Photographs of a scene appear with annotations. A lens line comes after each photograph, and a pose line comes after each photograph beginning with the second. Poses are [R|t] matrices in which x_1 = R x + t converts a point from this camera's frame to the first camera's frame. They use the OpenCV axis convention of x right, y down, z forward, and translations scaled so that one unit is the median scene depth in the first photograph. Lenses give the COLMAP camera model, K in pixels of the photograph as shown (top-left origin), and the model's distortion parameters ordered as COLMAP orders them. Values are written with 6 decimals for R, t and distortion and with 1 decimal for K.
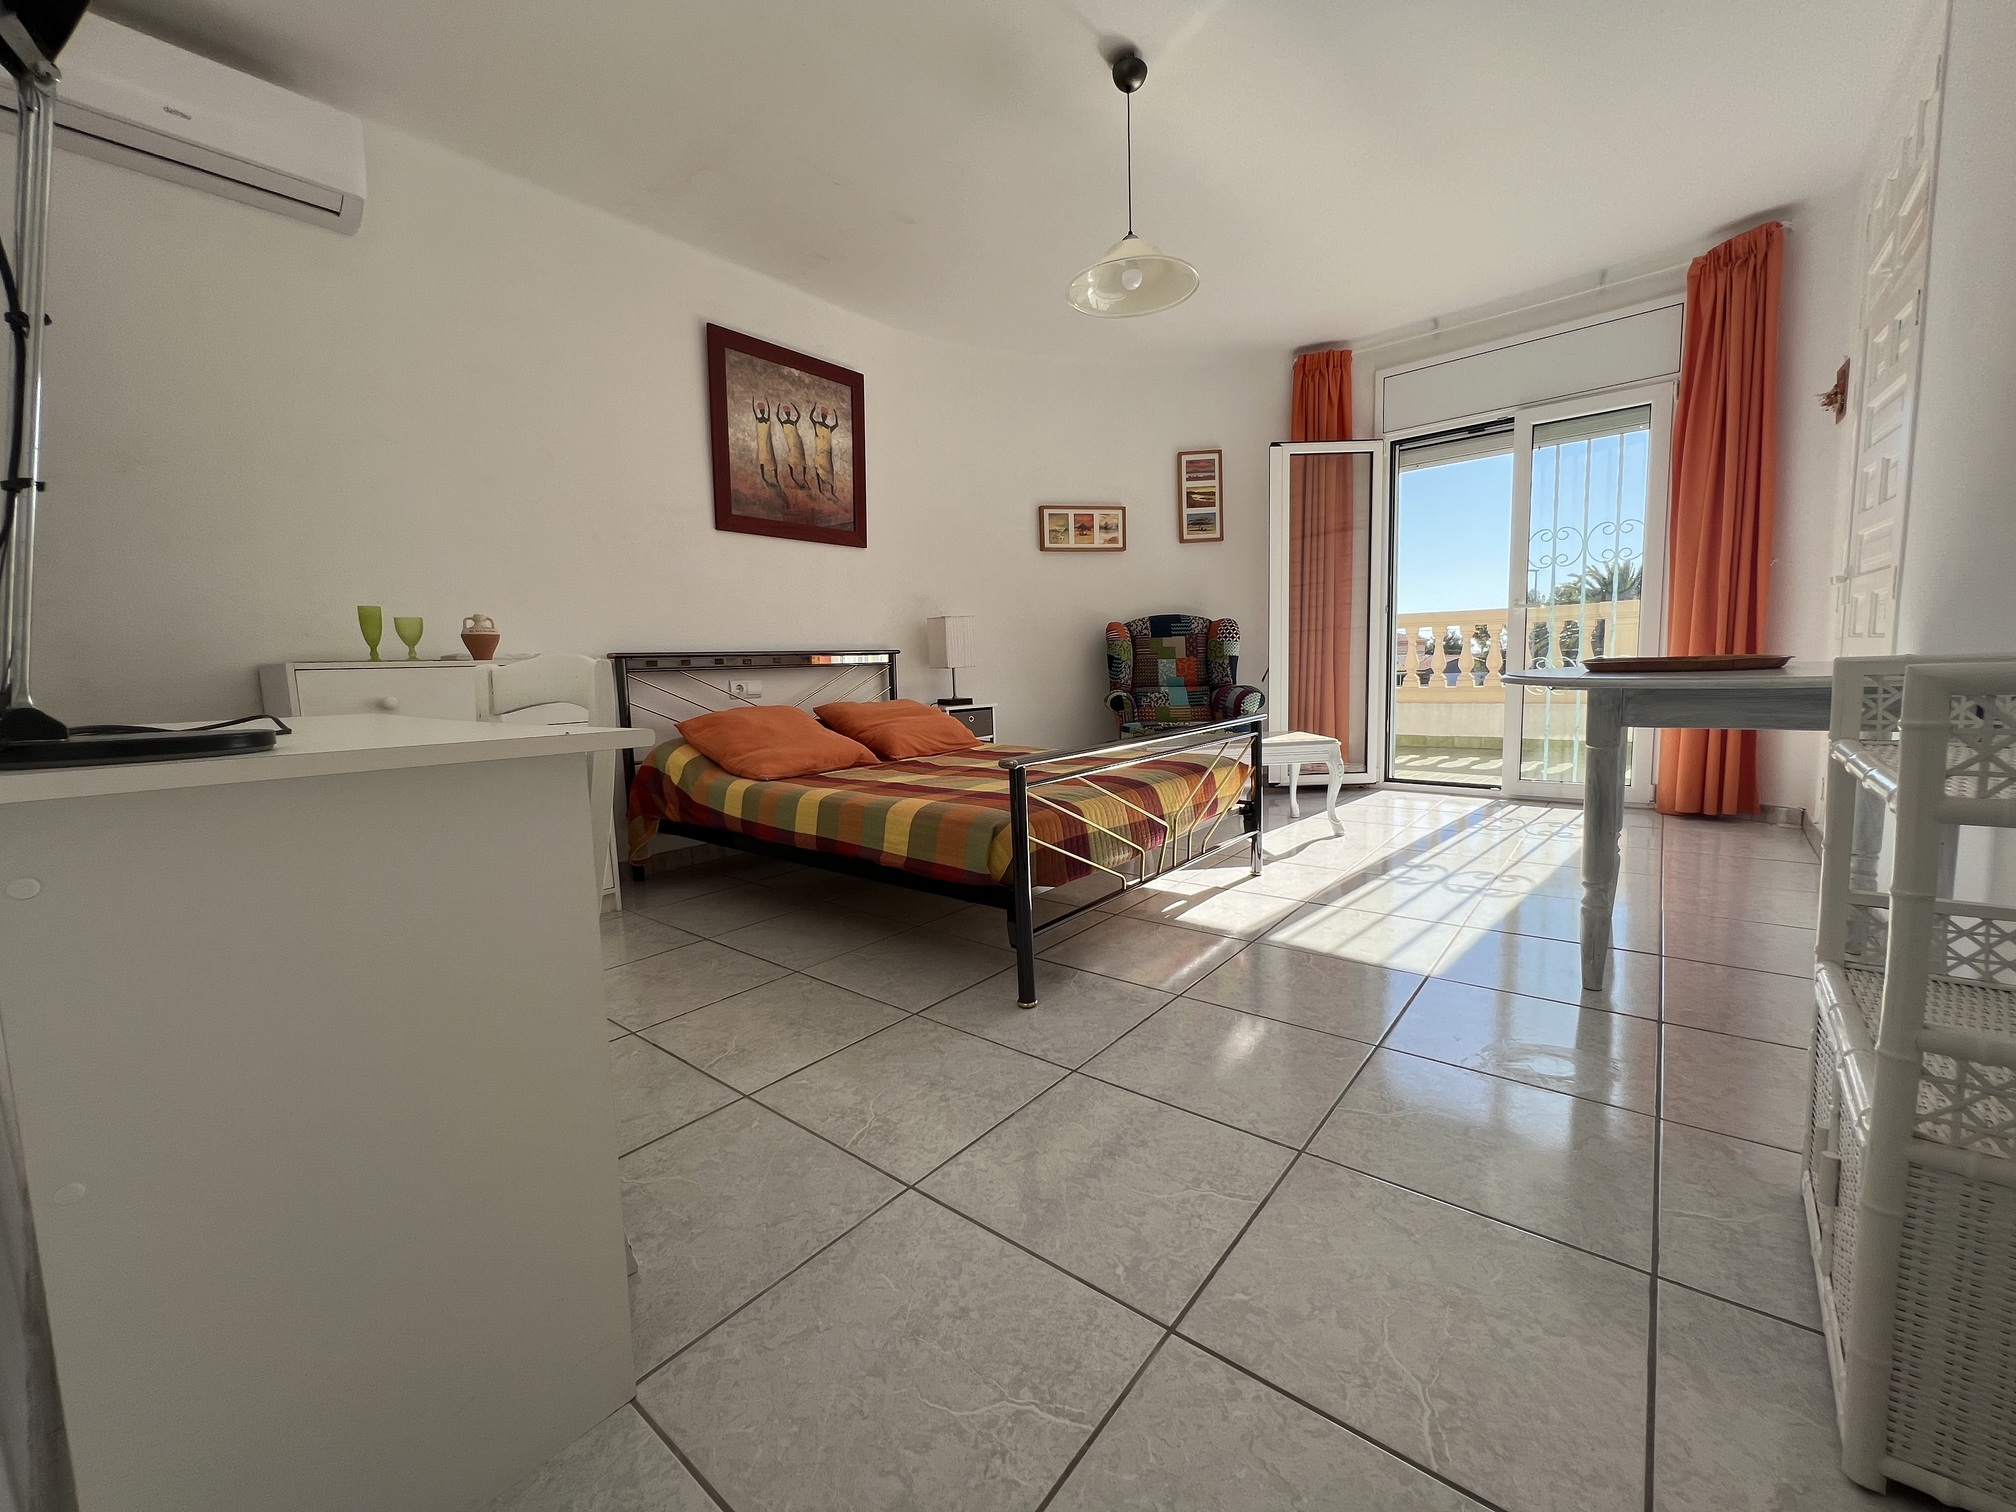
lens RADIAL K [[804.7, 0, 1003.2], [0, 804.7, 754.9], [0, 0, 1]] dist [-0.001423, 0.000369]
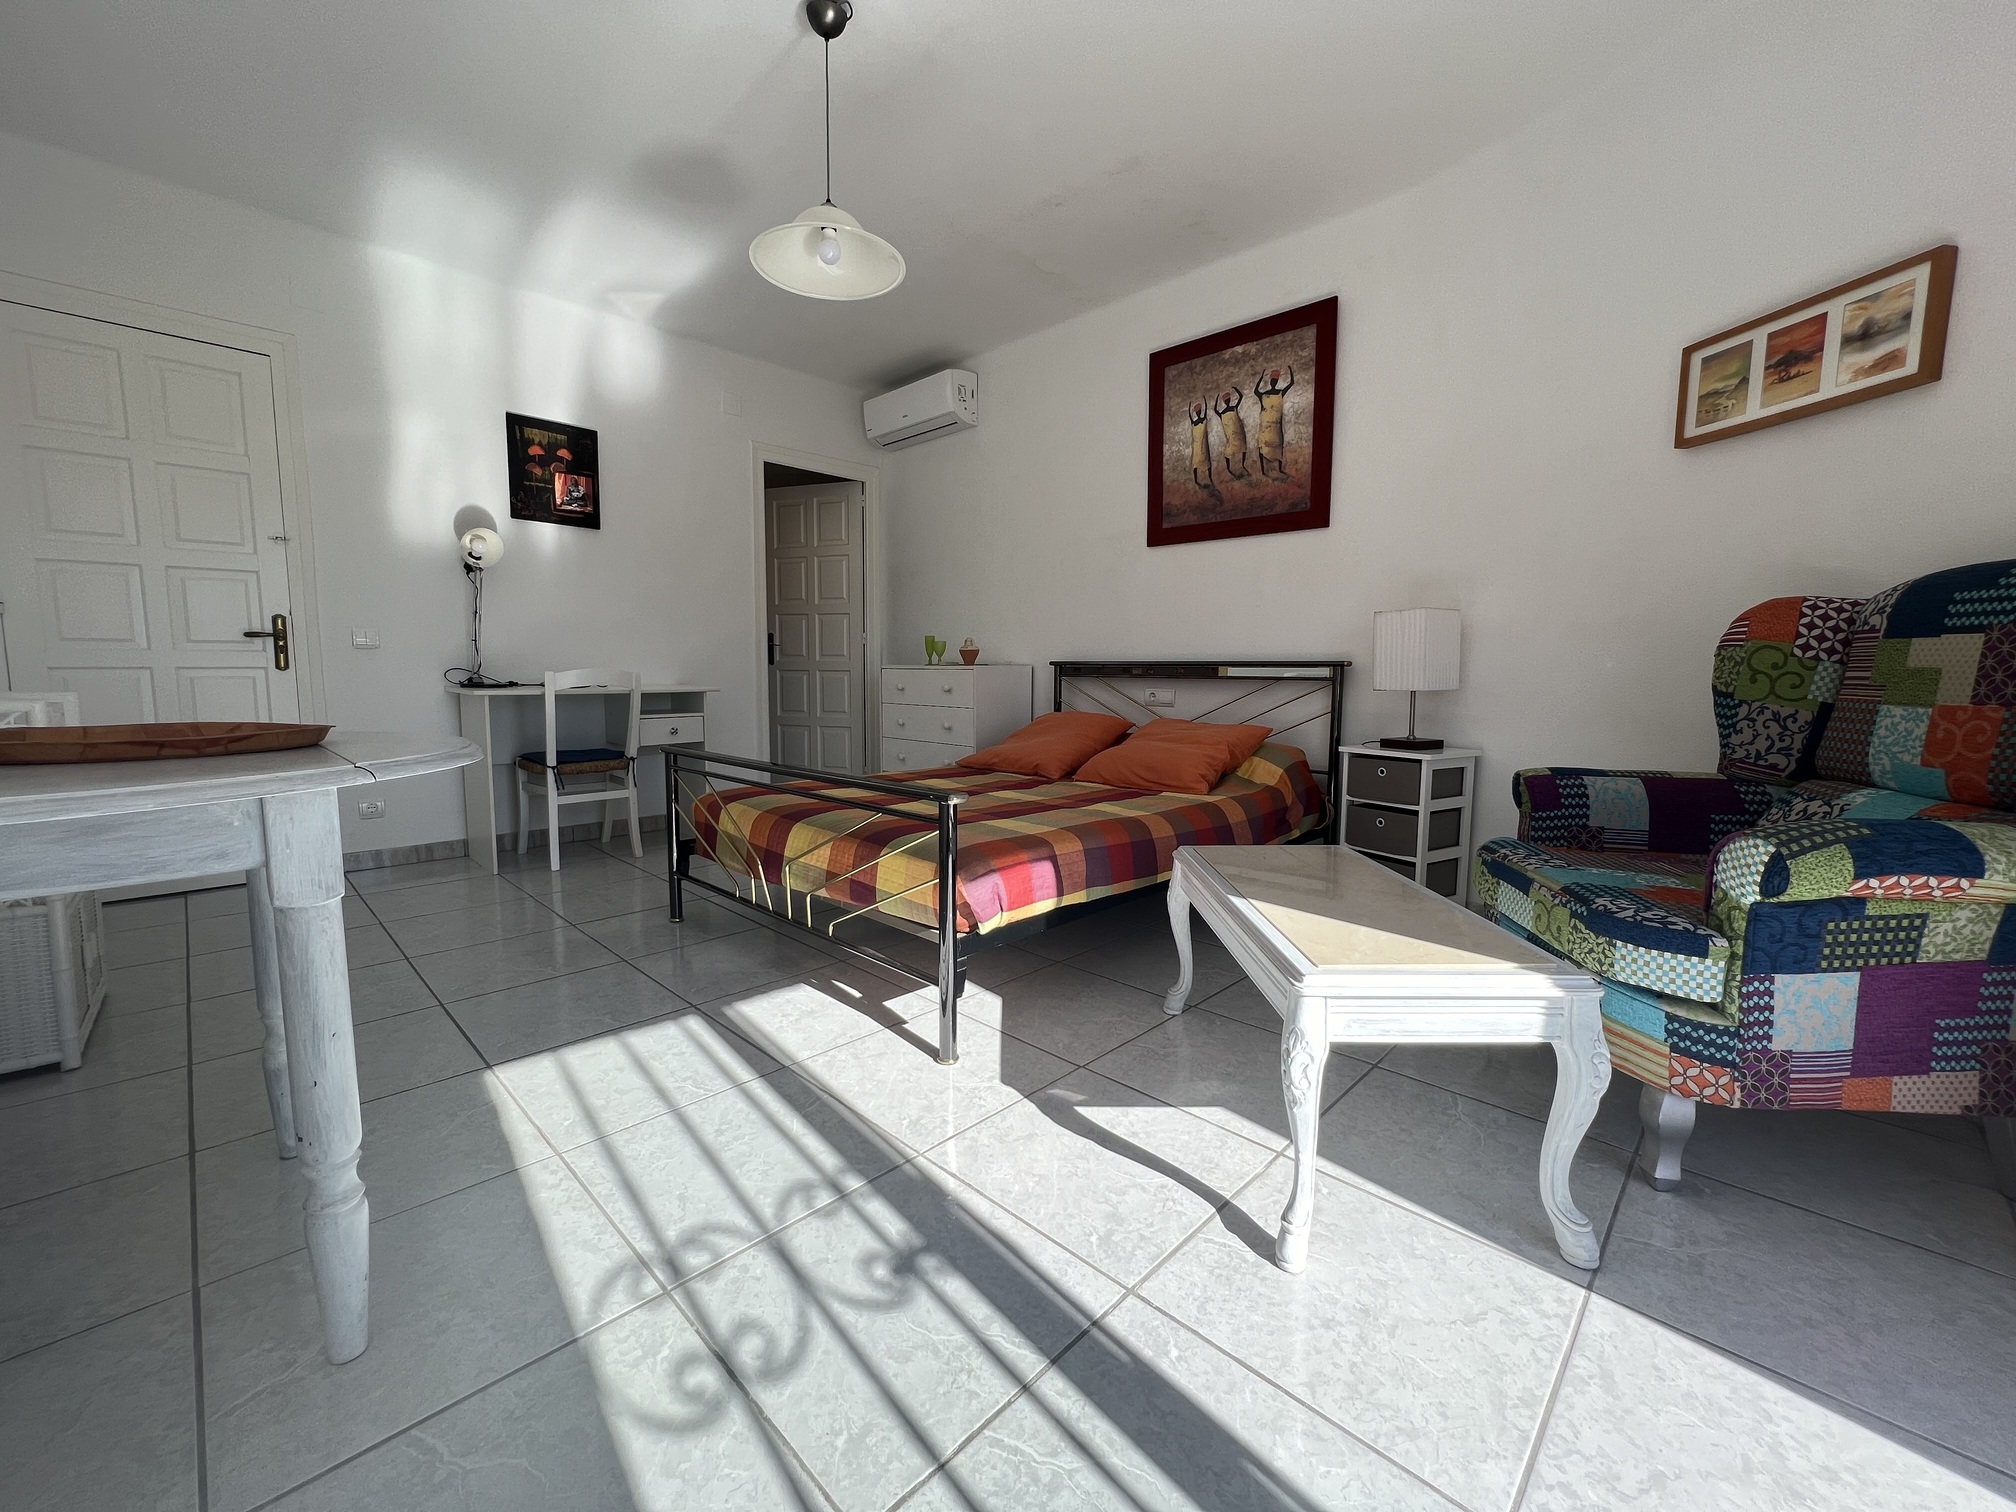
lens RADIAL K [[804.7, 0, 1003.2], [0, 804.7, 754.9], [0, 0, 1]] dist [-0.001423, 0.000369]
pose [[-0.089526, 0.140193, -0.986068, 0.698415], [-0.114913, 0.981978, 0.150045, -0.135045], [0.989333, 0.126745, -0.071803, 0.848967]]
